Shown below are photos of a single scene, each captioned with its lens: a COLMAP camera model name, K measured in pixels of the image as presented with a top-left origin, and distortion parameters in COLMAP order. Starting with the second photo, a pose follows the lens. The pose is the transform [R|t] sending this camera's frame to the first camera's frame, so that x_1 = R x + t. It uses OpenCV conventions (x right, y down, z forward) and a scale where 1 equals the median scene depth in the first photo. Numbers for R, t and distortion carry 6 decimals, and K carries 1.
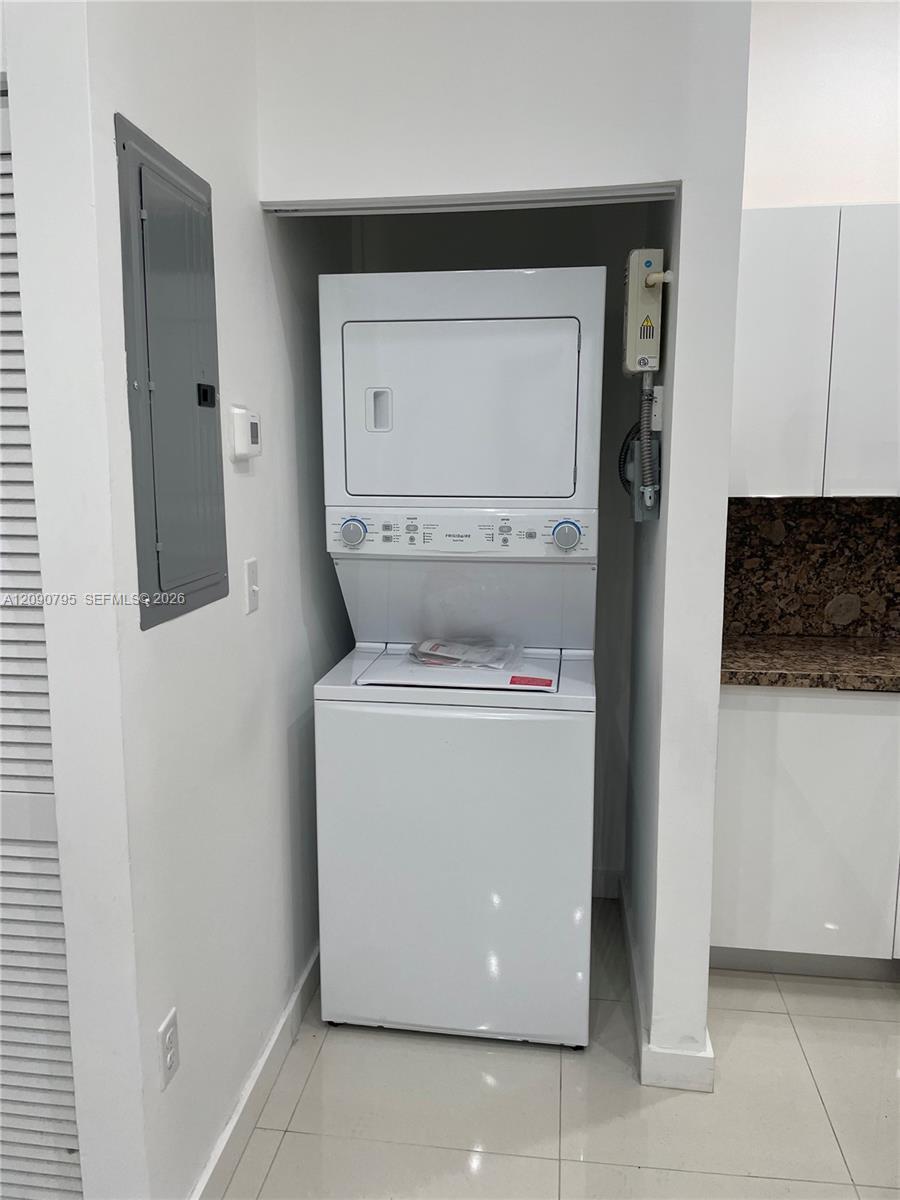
lens RADIAL K [[901.8, 0, 442.3], [0, 901.8, 601.3], [0, 0, 1]] dist [0.047080, -0.063865]
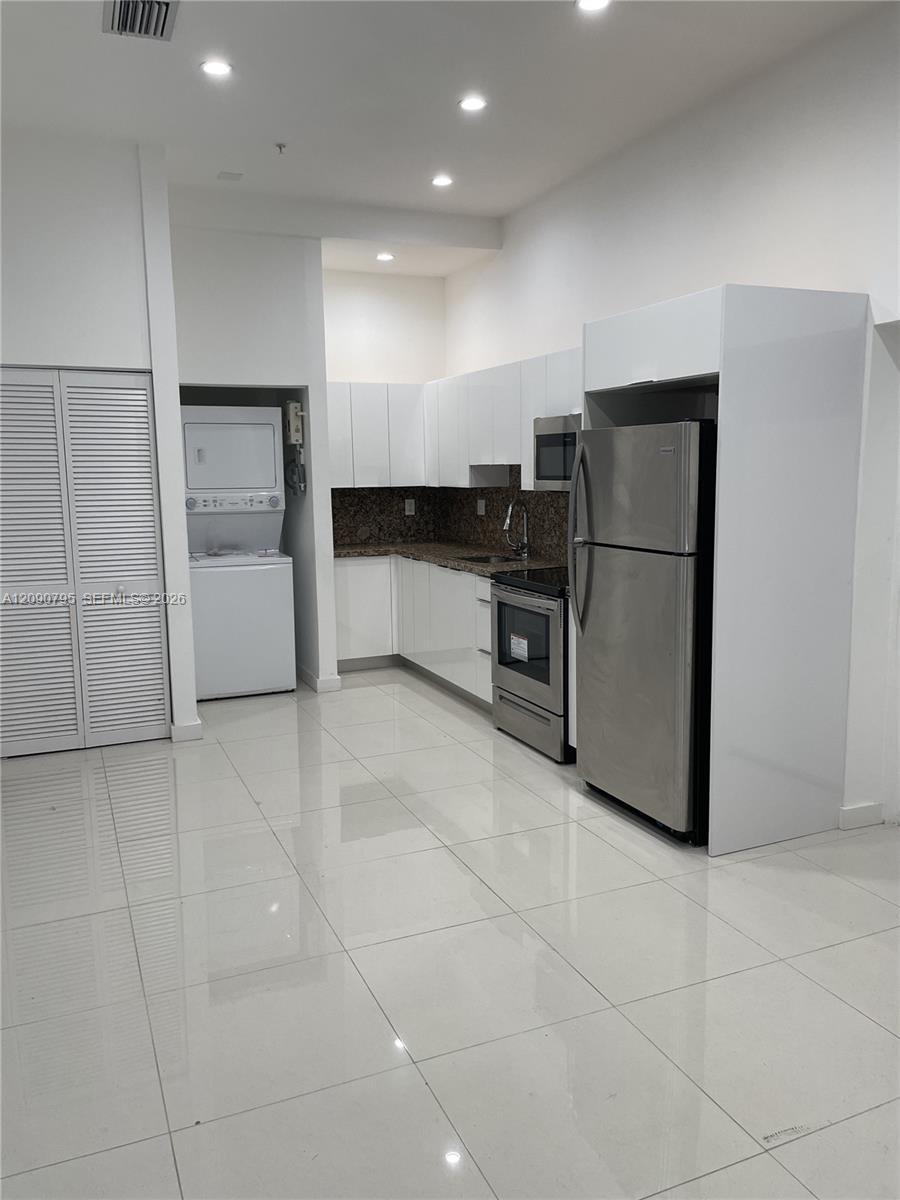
lens RADIAL K [[901.8, 0, 451.6], [0, 901.8, 602.2], [0, 0, 1]] dist [0.047080, -0.063865]
pose [[0.853121, -0.085170, 0.514714, -0.838167], [0.092367, 0.995657, 0.011656, 0.247708], [-0.513471, 0.037599, 0.857283, -1.617458]]
